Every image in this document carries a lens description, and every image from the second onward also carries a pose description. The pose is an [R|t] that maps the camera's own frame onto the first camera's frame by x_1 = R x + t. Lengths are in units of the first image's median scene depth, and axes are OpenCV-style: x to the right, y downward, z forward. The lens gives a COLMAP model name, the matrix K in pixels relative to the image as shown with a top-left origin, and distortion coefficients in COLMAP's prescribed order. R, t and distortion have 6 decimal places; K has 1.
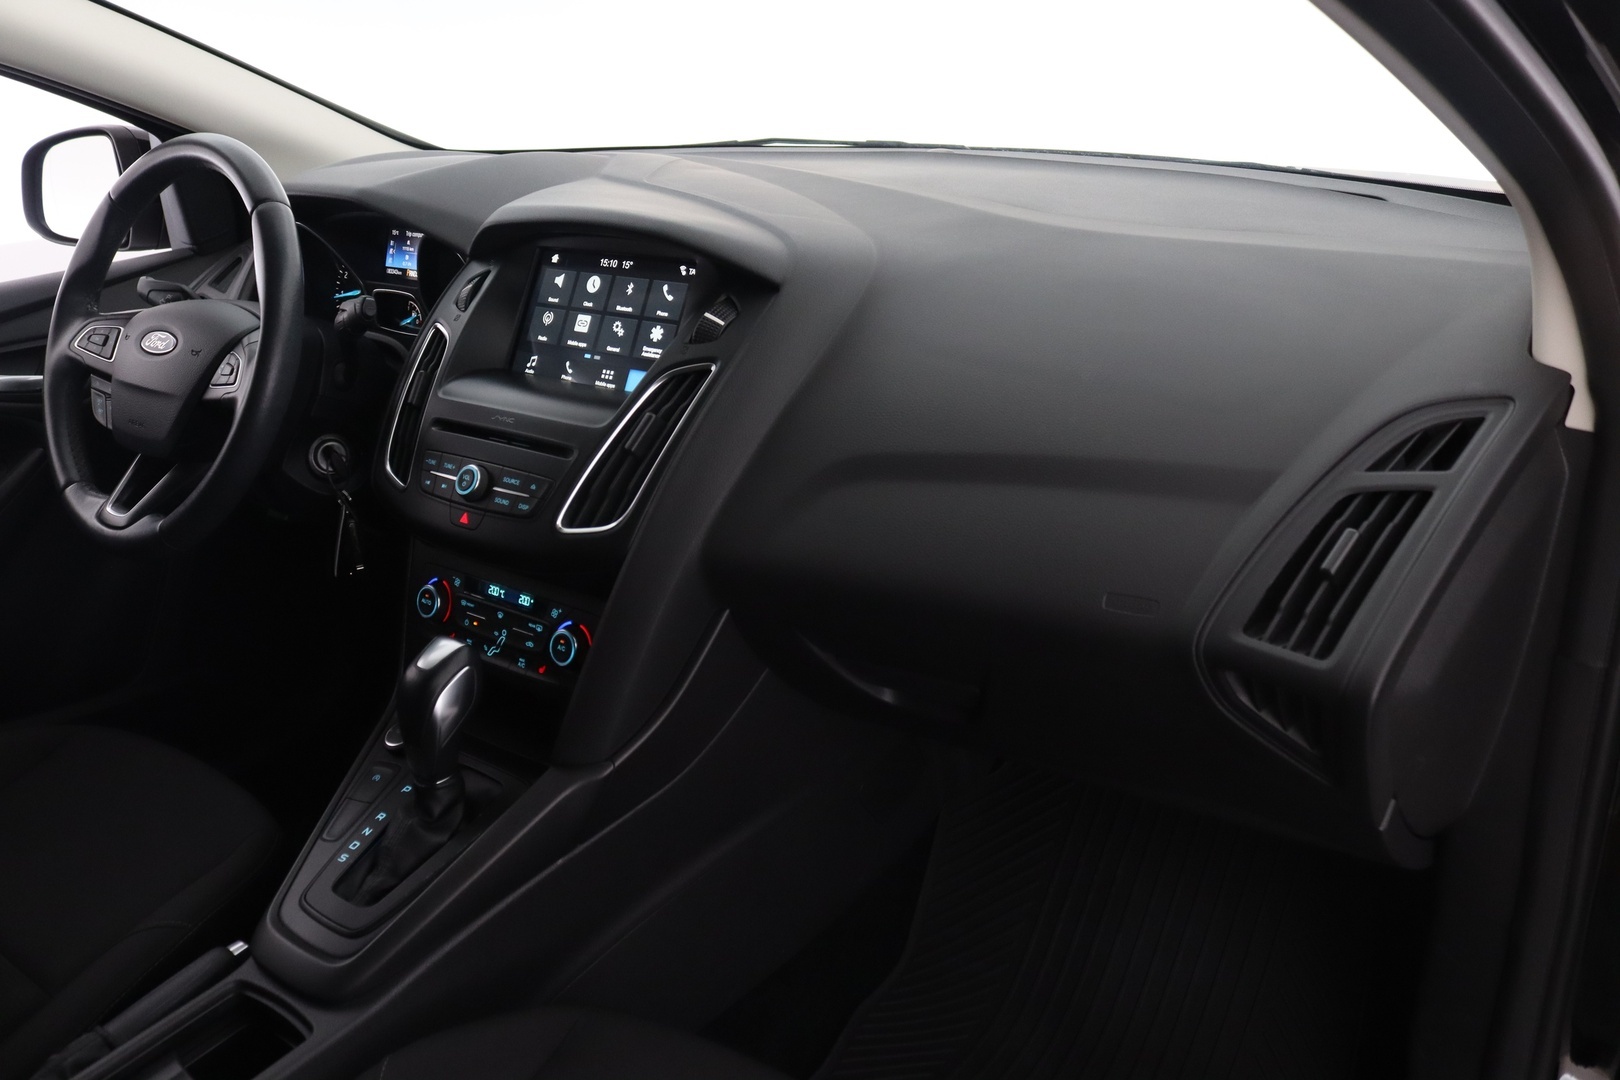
lens RADIAL K [[1369.7, 0, 805.7], [0, 1369.7, 548.6], [0, 0, 1]] dist [-0.077241, -0.001208]
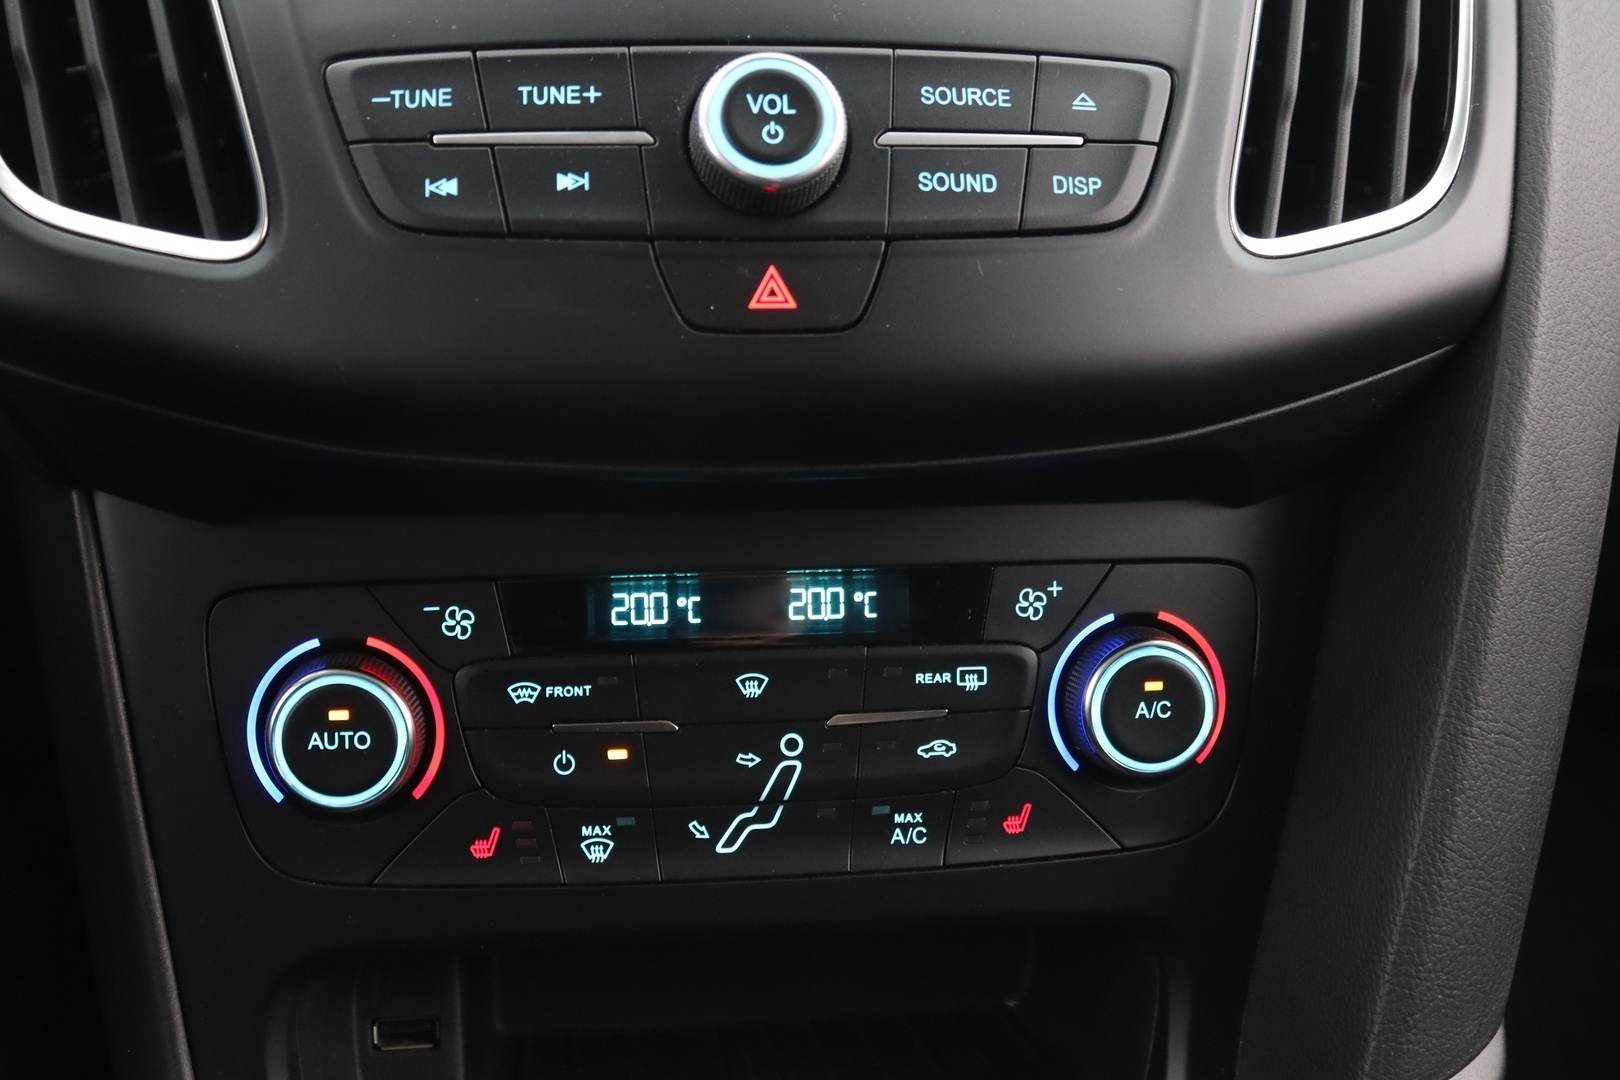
lens RADIAL K [[1882.1, 0, 801.7], [0, 1882.1, 541.6], [0, 0, 1]] dist [-0.106389, 0.000000]
pose [[0.706443, -0.225333, 0.670942, -0.440580], [0.204613, 0.972509, 0.111173, -0.014363], [-0.677548, 0.058746, 0.733128, 0.722739]]
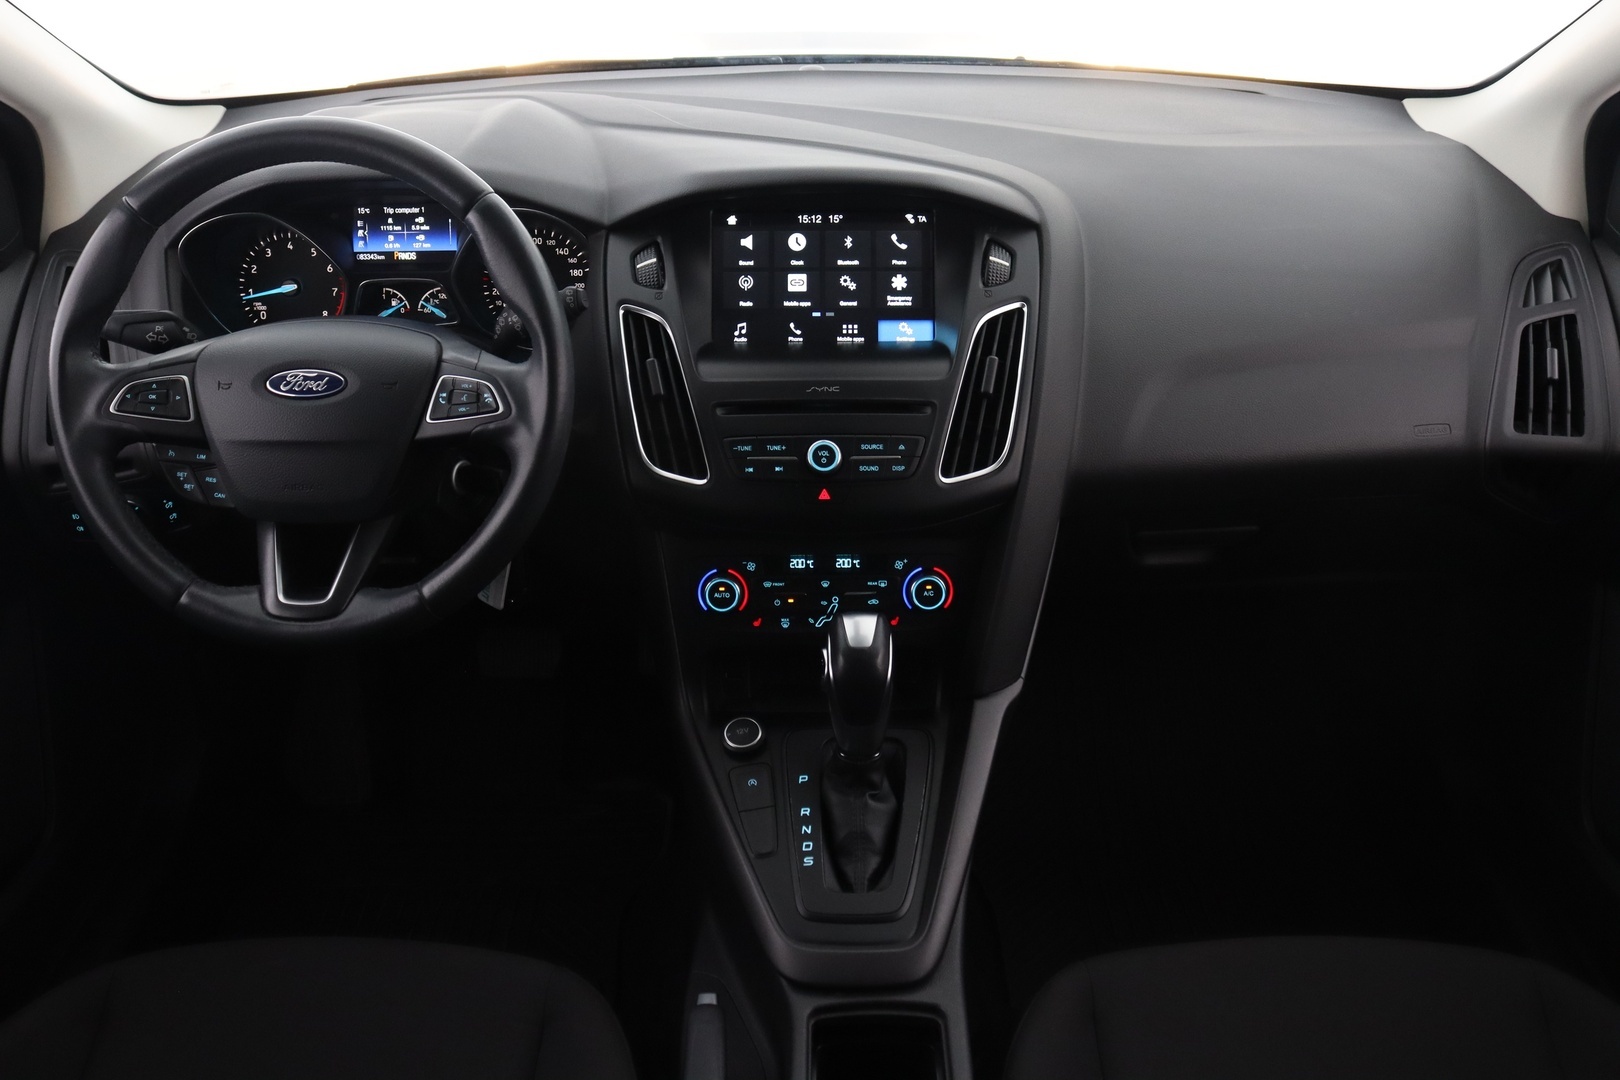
lens RADIAL K [[1457.1, 0, 816.4], [0, 1457.1, 531.1], [0, 0, 1]] dist [-0.076763, 0.018257]
pose [[0.793334, -0.244861, 0.557372, -0.802730], [0.201599, 0.969556, 0.138994, -0.136617], [-0.574438, 0.002097, 0.818545, 0.126781]]
